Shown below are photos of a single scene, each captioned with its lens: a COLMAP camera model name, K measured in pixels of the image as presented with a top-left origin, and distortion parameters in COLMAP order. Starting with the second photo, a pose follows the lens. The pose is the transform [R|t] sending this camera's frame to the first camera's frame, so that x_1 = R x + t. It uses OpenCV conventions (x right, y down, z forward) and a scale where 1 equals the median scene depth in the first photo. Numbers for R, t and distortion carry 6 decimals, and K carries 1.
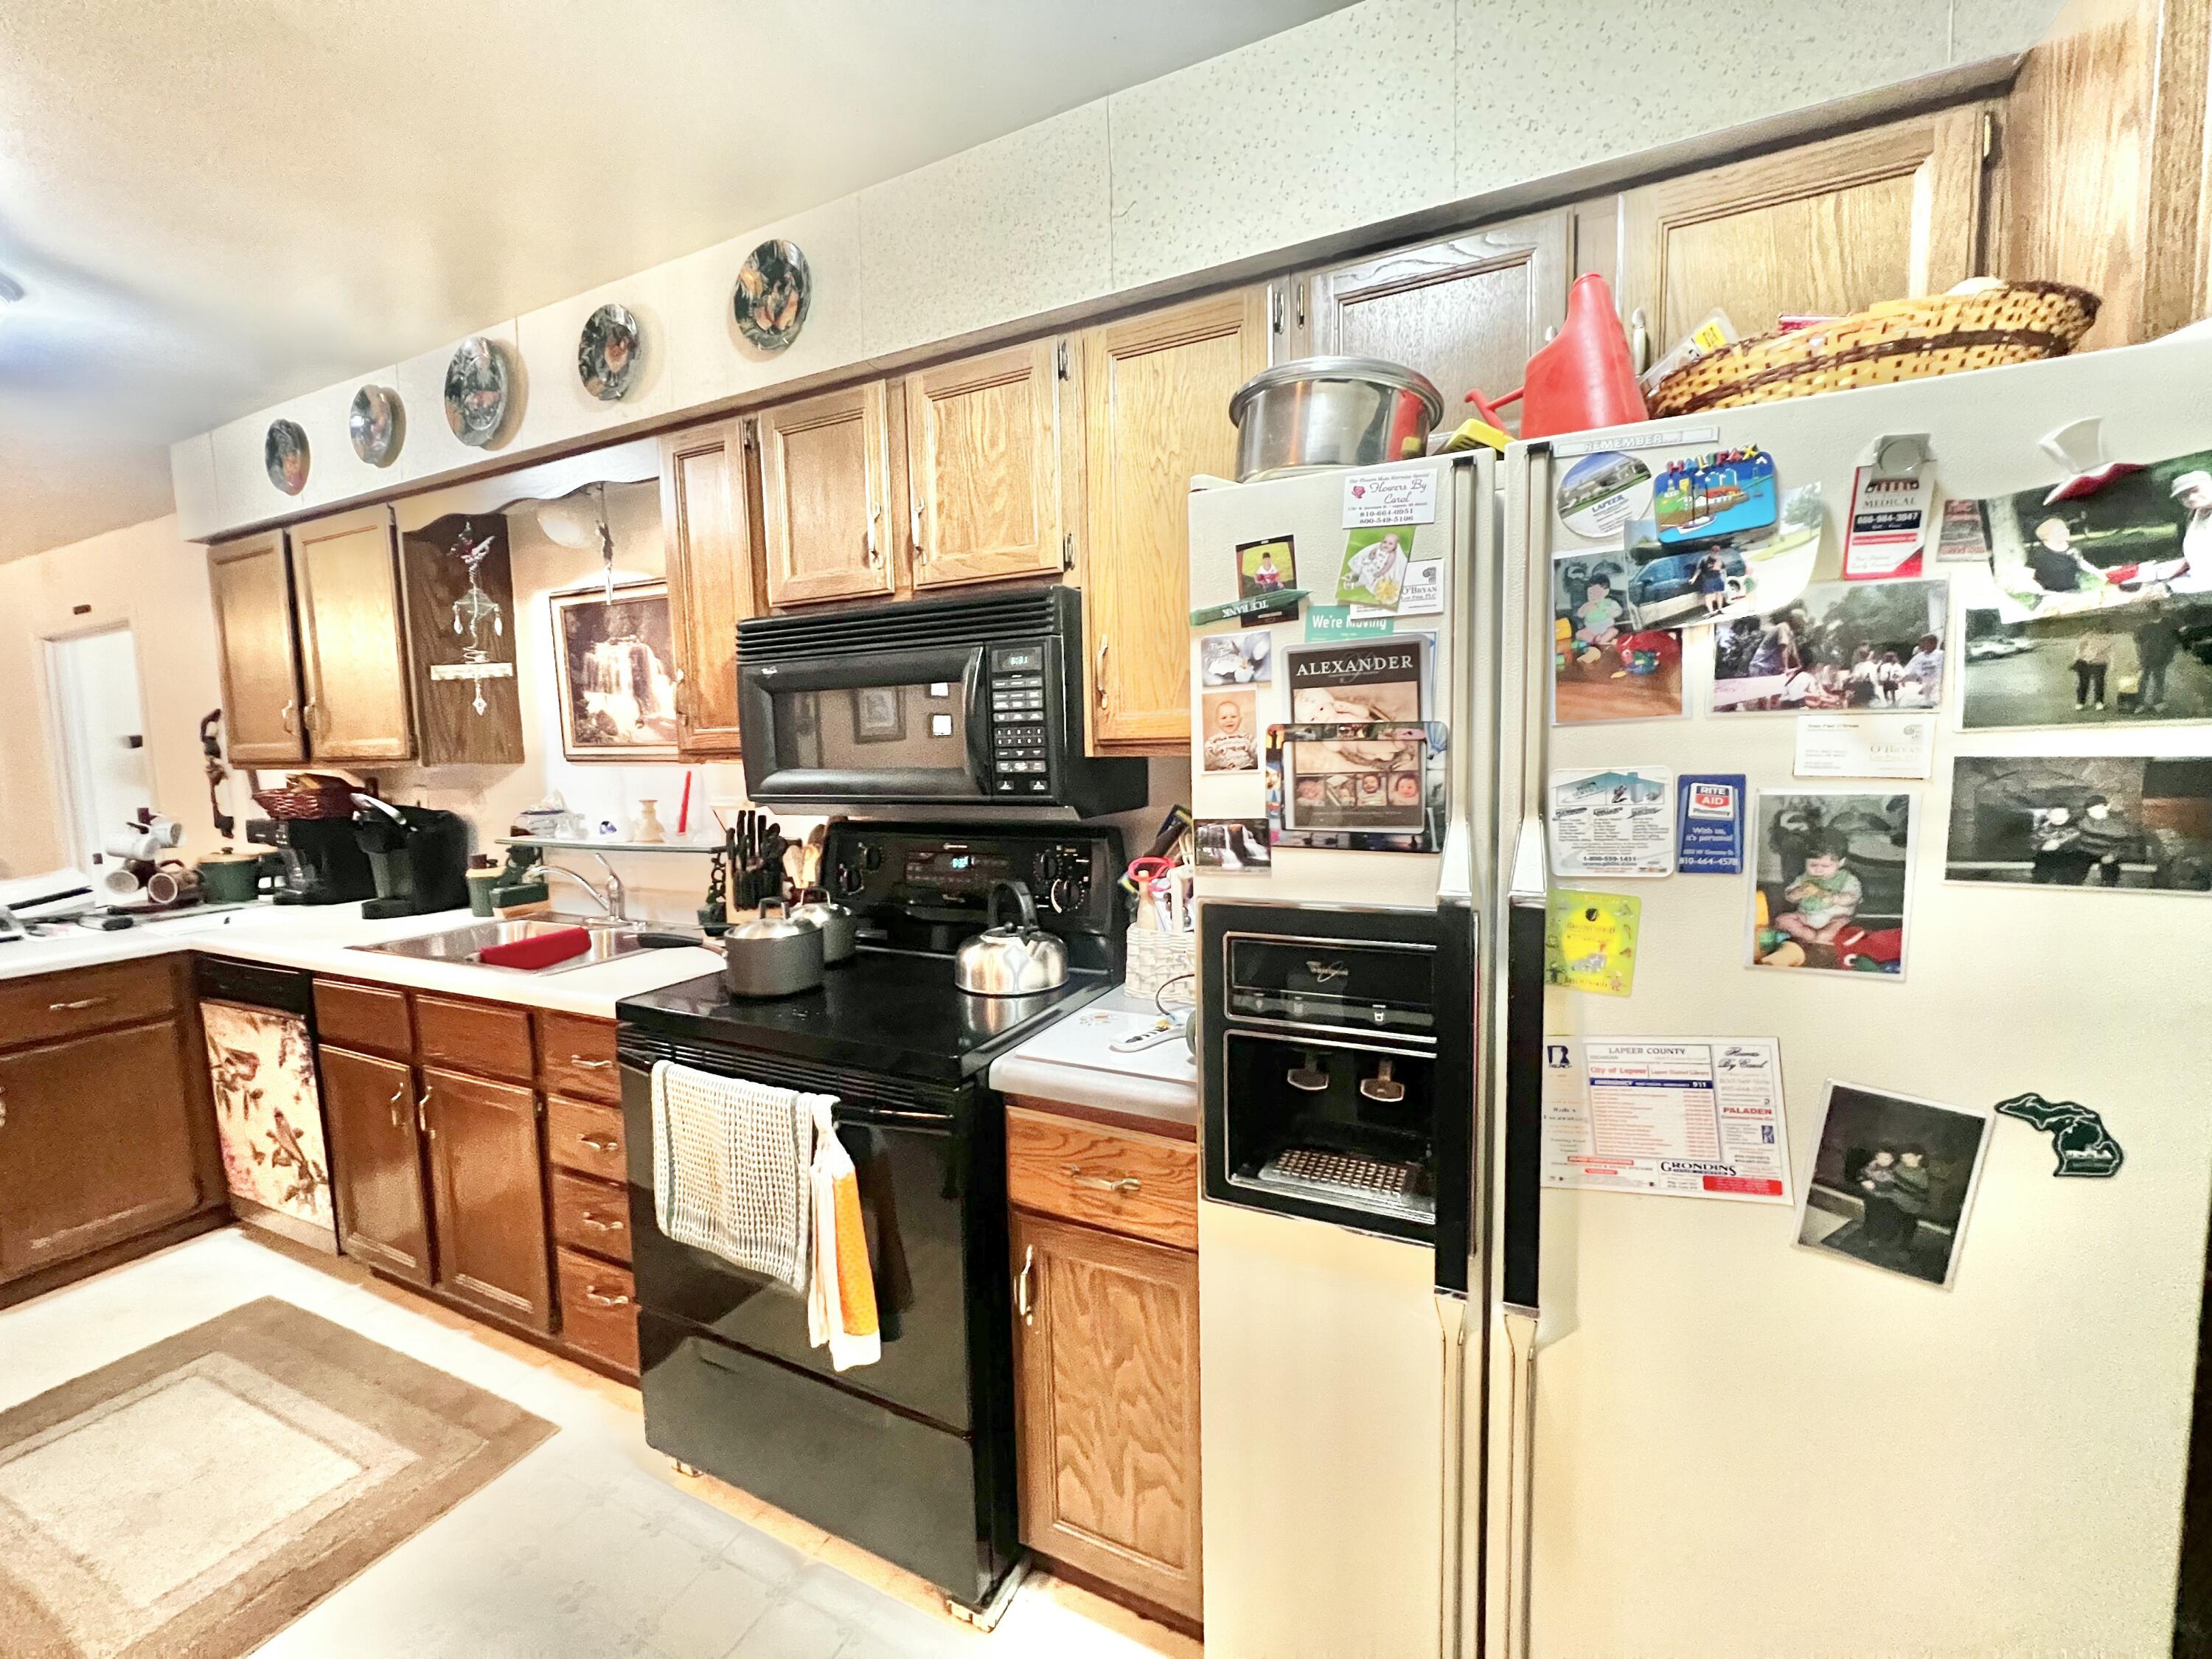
lens RADIAL K [[887.2, 0, 1105.1], [0, 887.2, 826.4], [0, 0, 1]] dist [-0.001389, 0.000147]
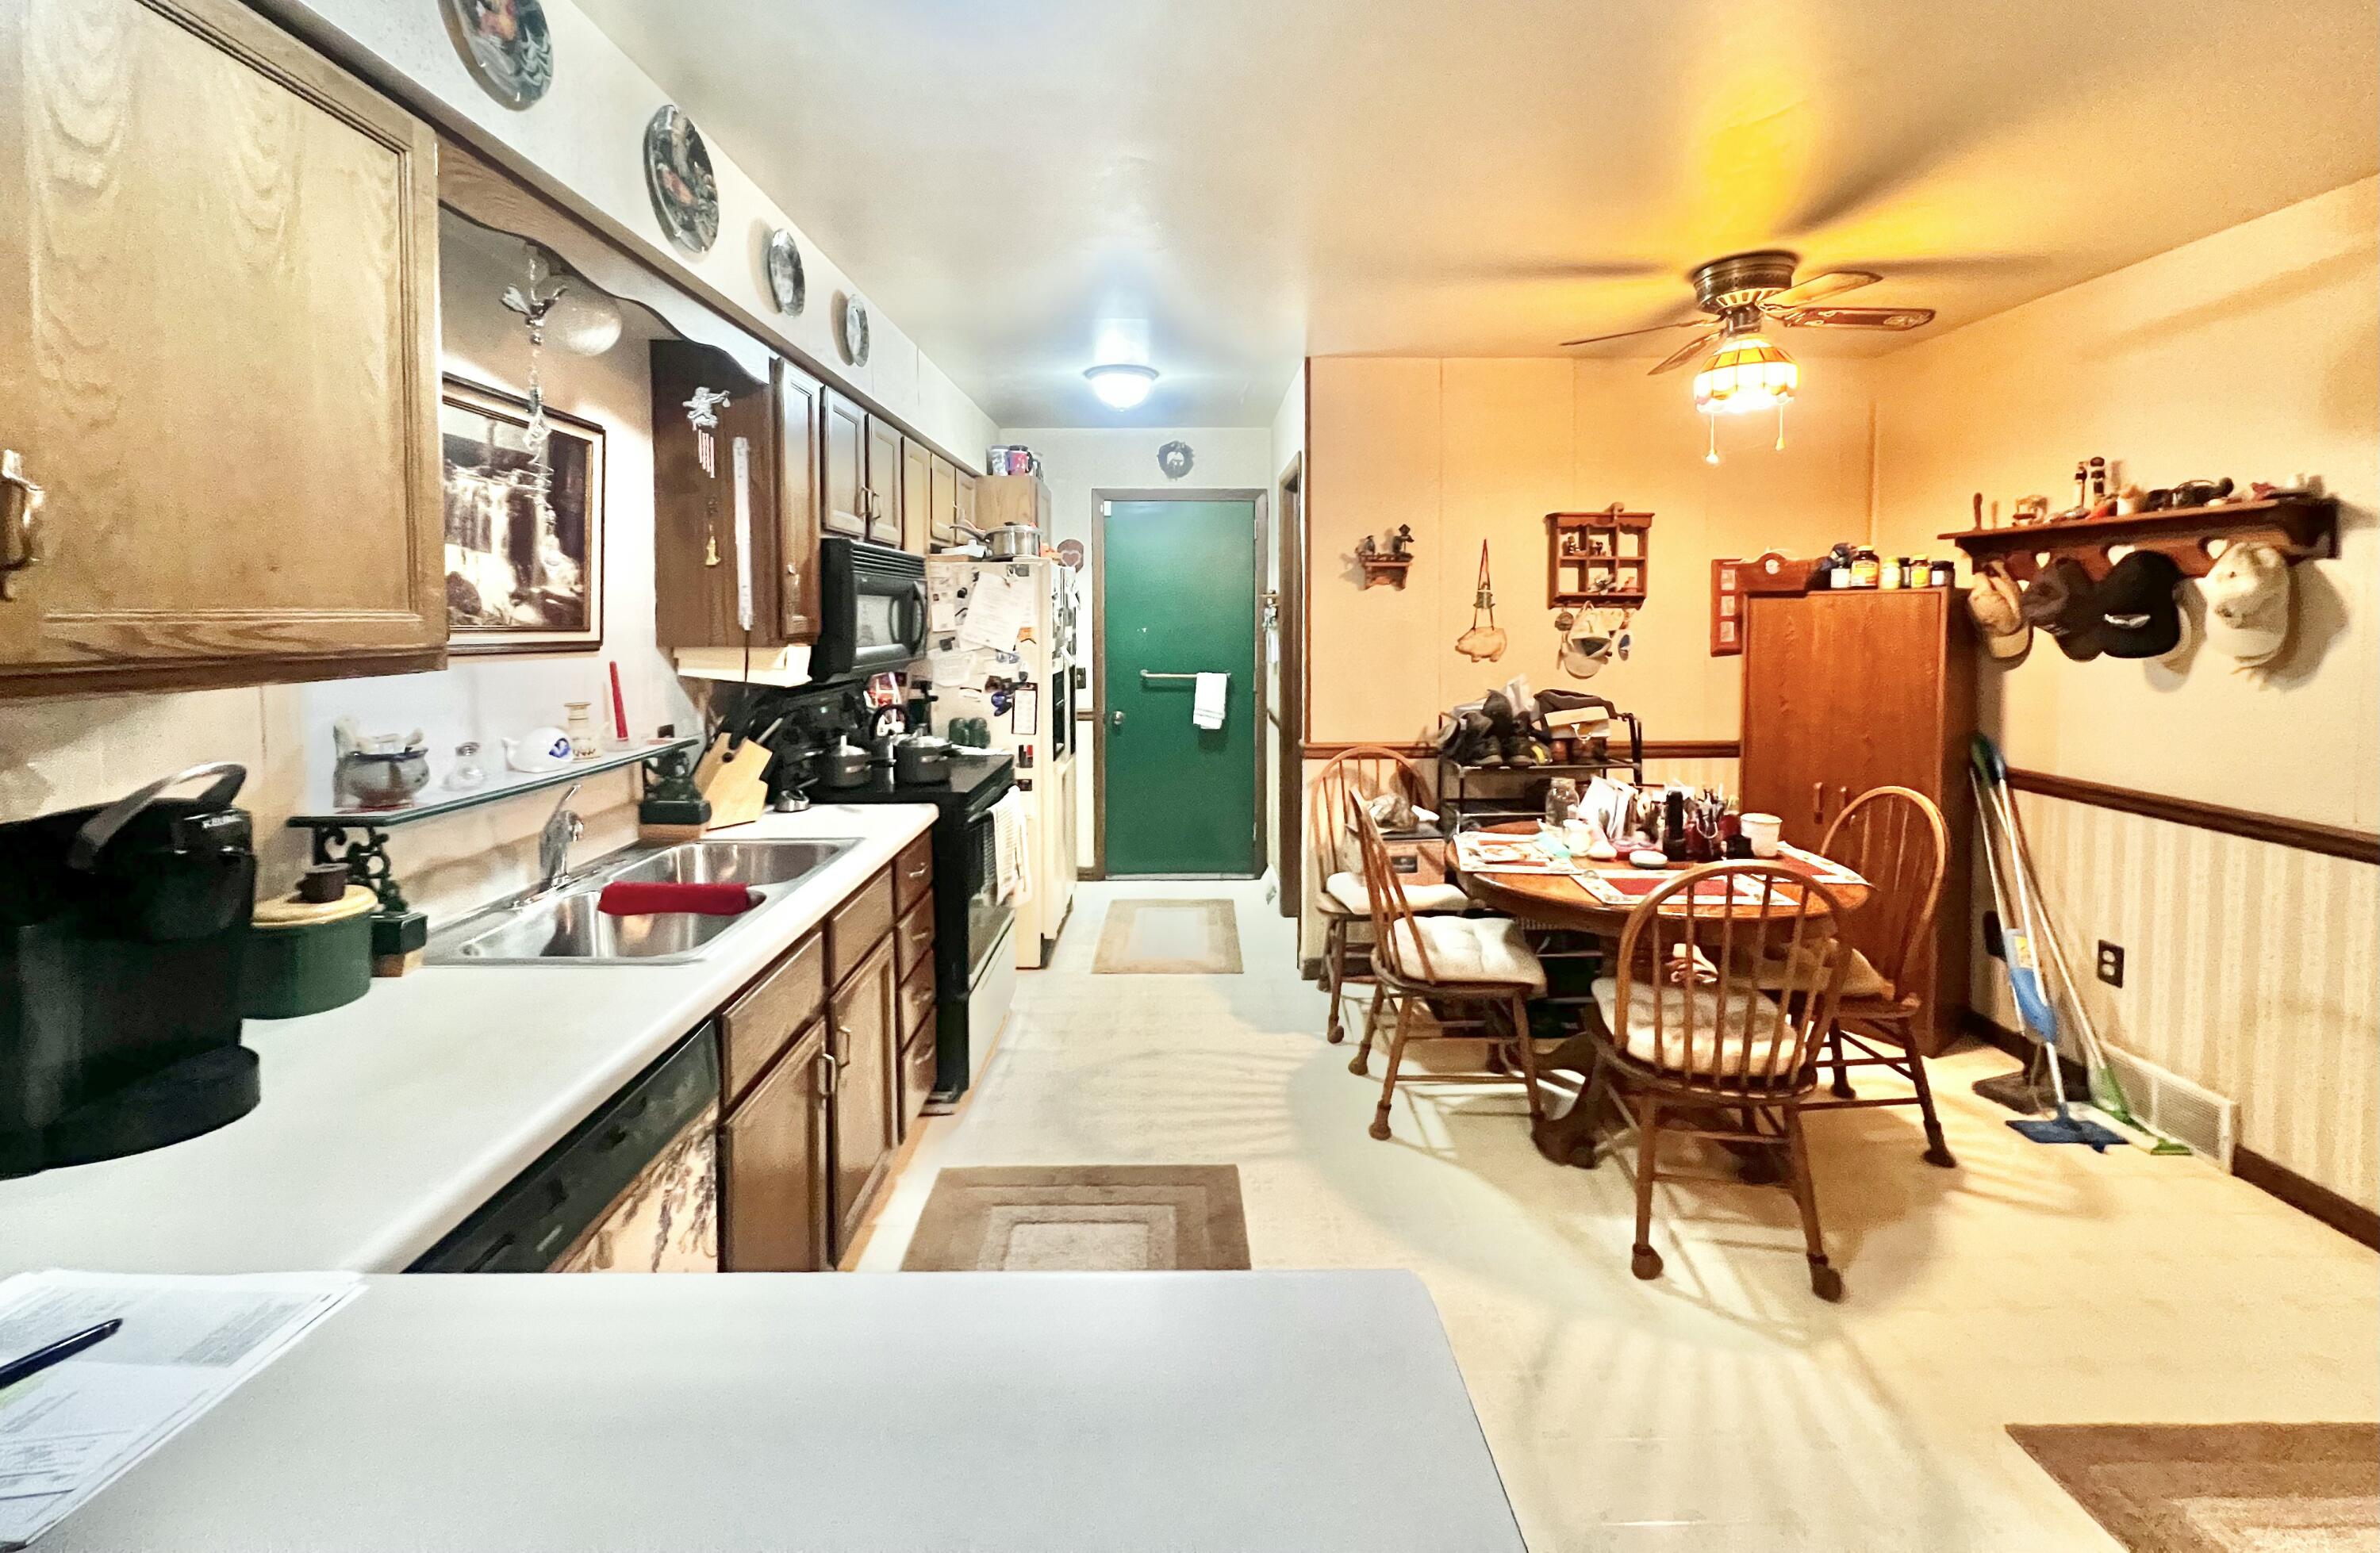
lens RADIAL K [[952.0, 0, 1191.3], [0, 952.0, 655.9], [0, 0, 1]] dist [-0.000142, -0.000104]
pose [[-0.435194, -0.018392, 0.900149, -2.294969], [0.086745, 0.994284, 0.062253, -0.117099], [-0.896148, 0.105176, -0.431111, 1.381812]]
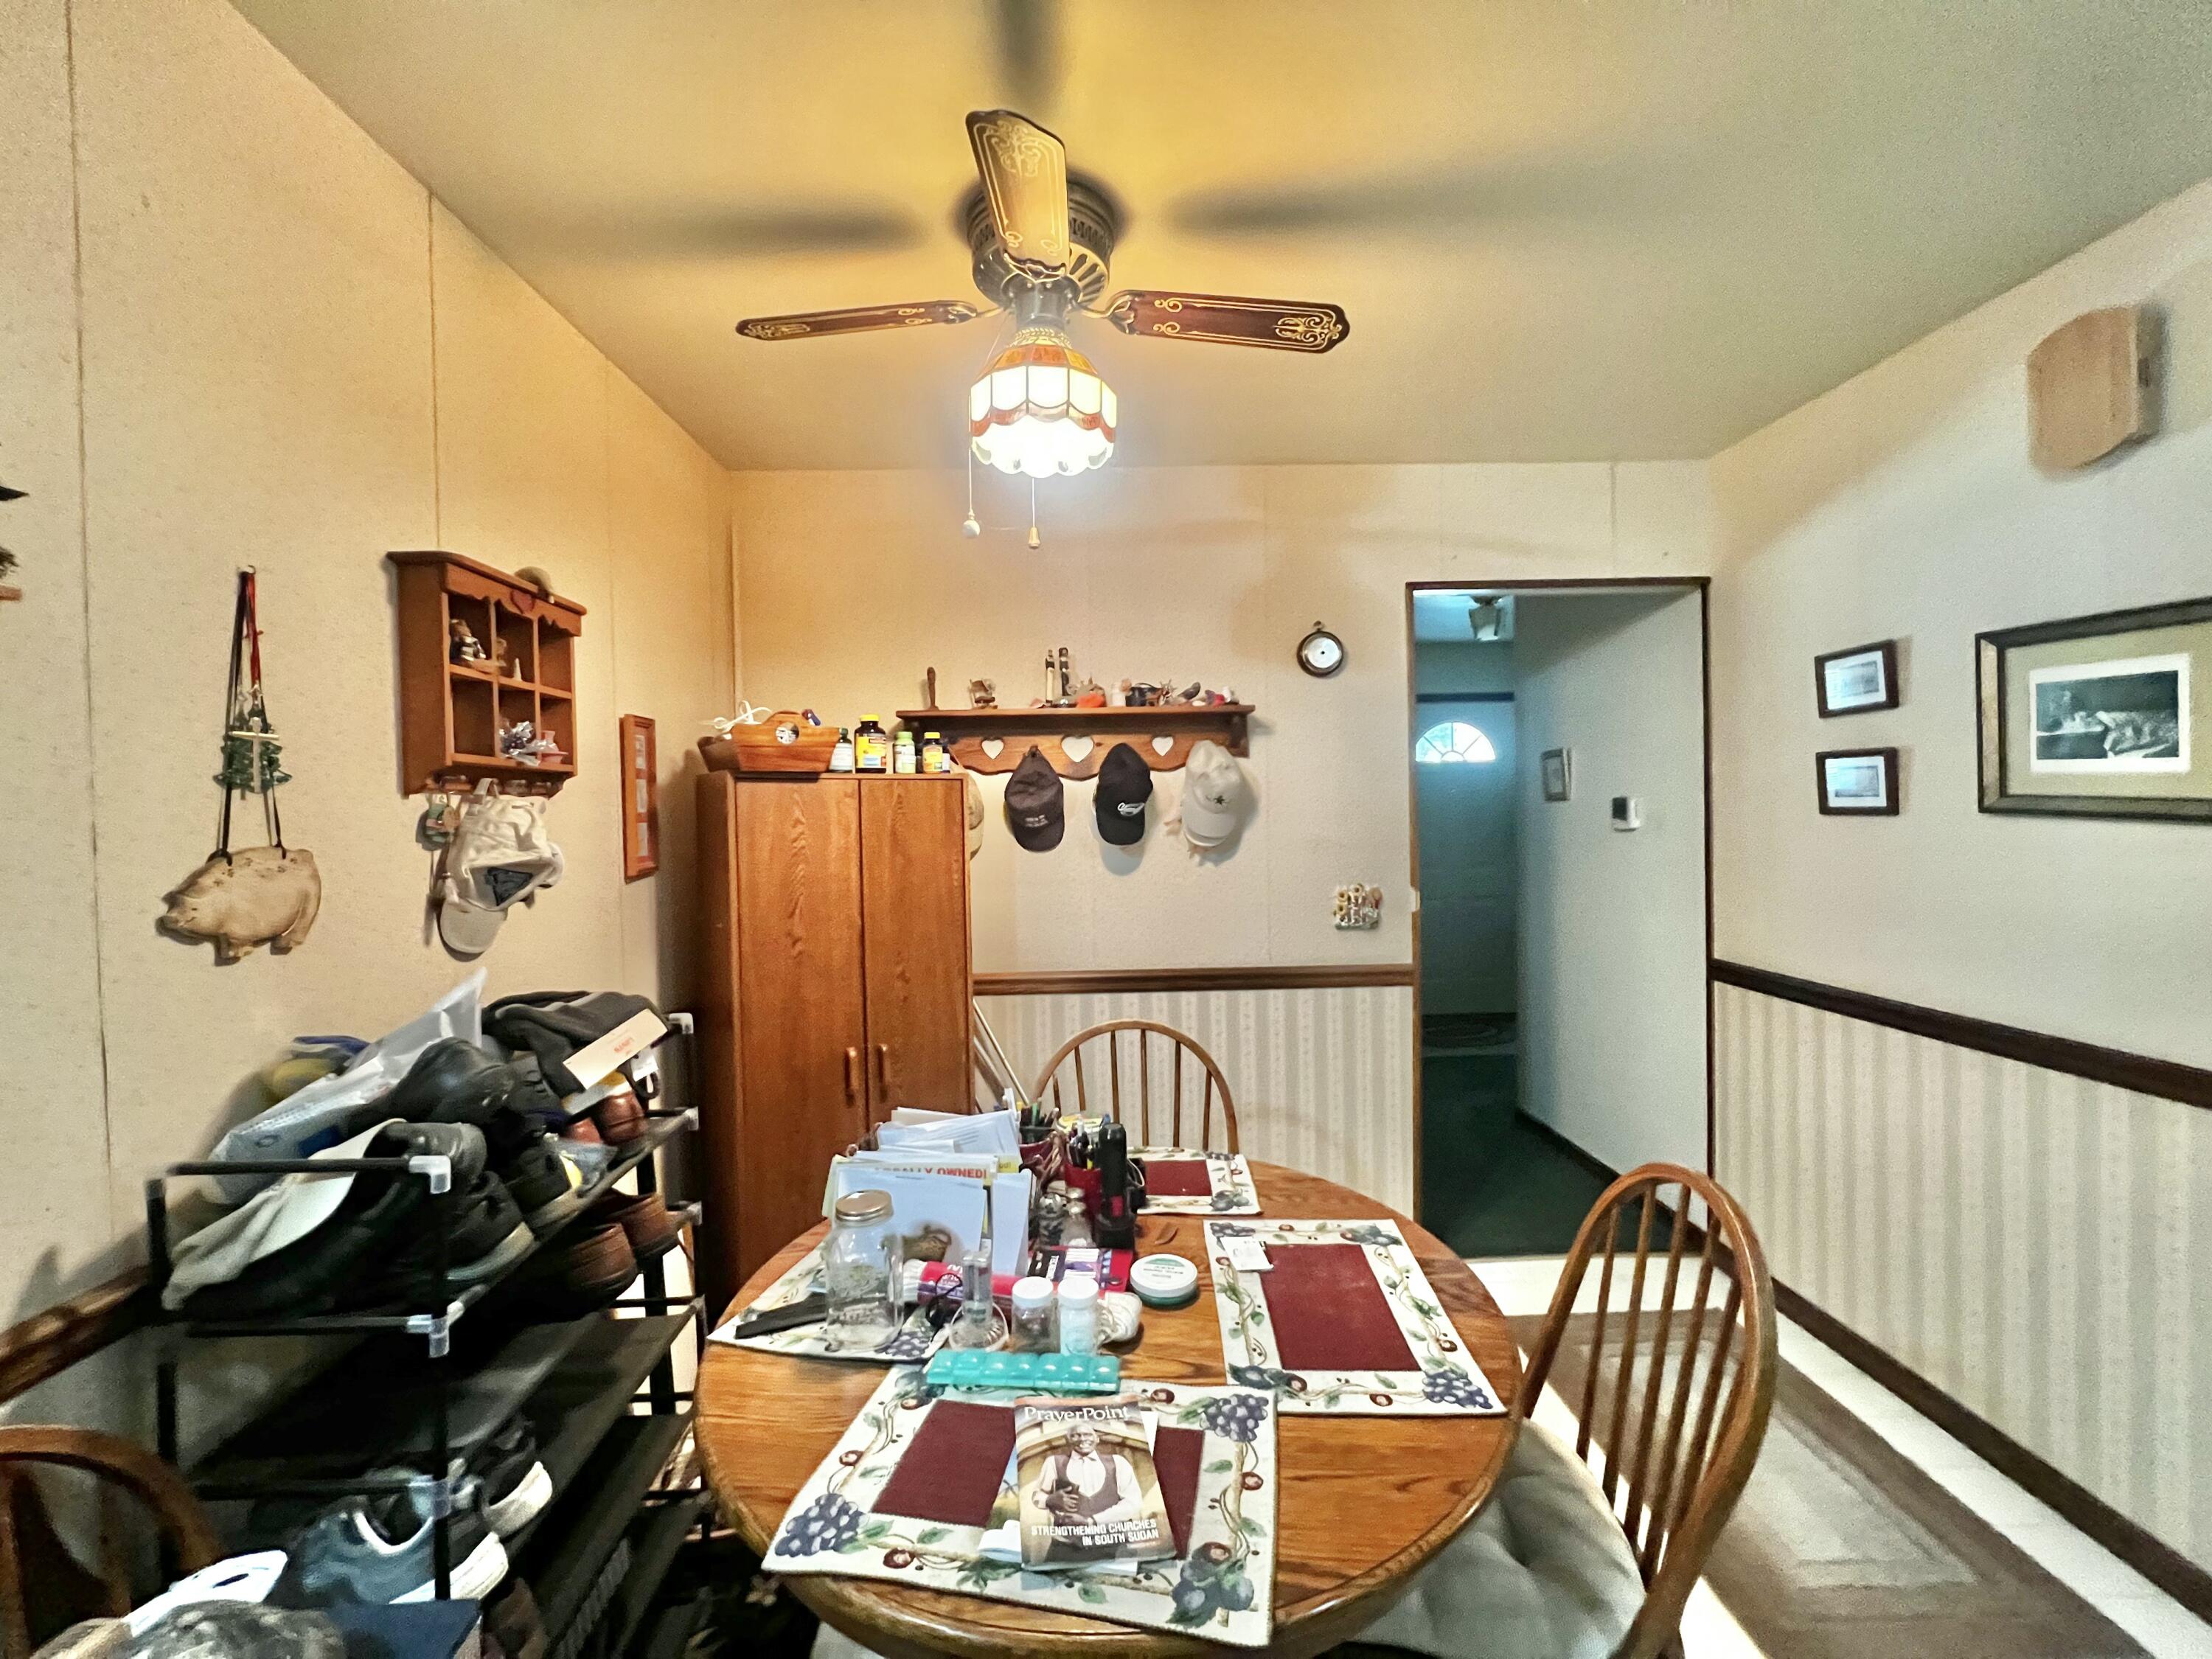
lens RADIAL K [[886.4, 0, 1104.7], [0, 886.4, 826.1], [0, 0, 1]] dist [-0.002754, 0.002182]
pose [[-0.893245, 0.044145, -0.447397, -0.770365], [-0.001620, 0.994845, 0.101397, -0.065972], [0.449567, 0.091297, -0.888569, 0.612134]]
